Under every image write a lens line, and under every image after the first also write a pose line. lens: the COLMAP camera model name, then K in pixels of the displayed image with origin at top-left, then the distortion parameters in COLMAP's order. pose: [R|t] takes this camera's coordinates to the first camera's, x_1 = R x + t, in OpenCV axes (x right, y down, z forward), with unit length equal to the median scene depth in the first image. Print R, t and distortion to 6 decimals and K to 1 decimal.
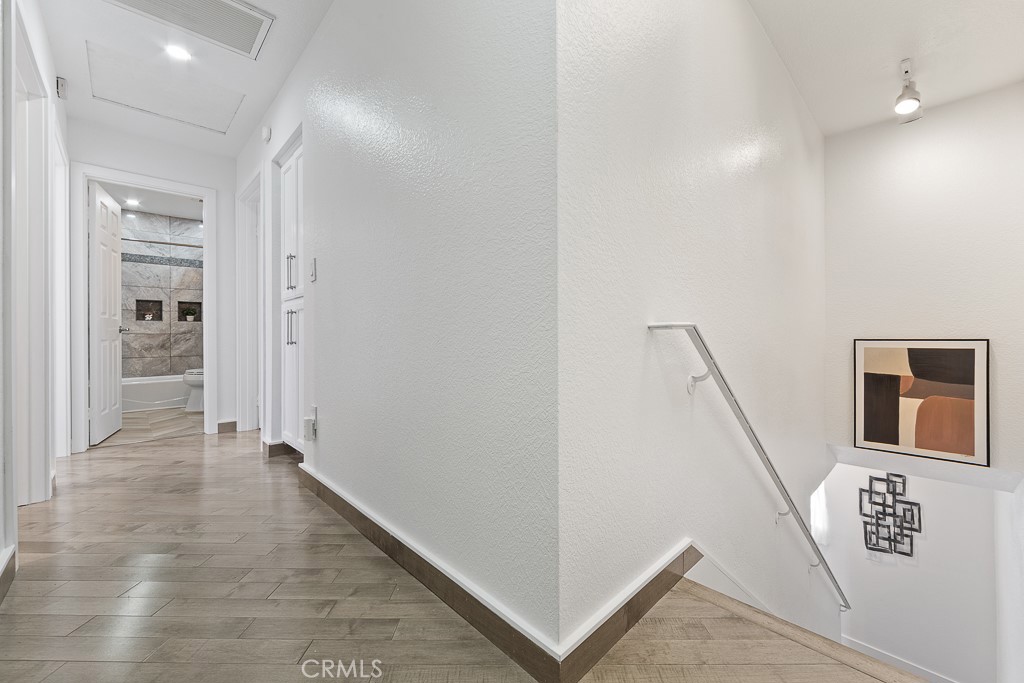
lens RADIAL K [[406.2, 0, 514.2], [0, 406.2, 337.4], [0, 0, 1]] dist [0.000505, 0.000422]
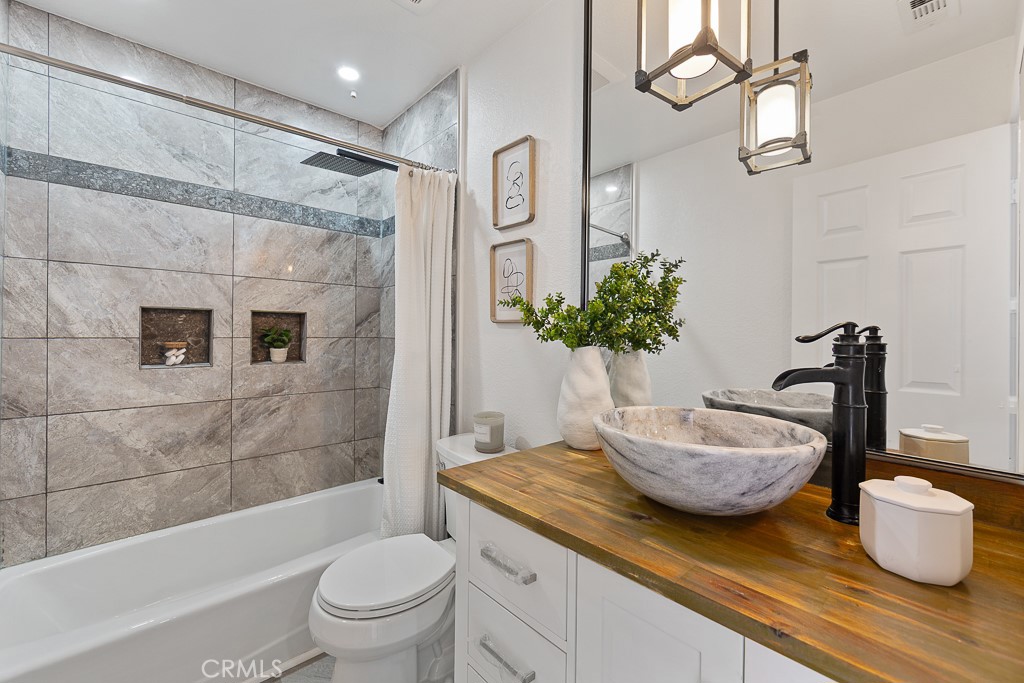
lens RADIAL K [[406.2, 0, 508.4], [0, 406.2, 337.1], [0, 0, 1]] dist [0.000505, 0.000422]
pose [[0.999740, 0.013028, -0.018709, -0.594278], [-0.013025, 0.999915, 0.000287, -0.069083], [0.018712, -0.000043, 0.999825, 0.642091]]
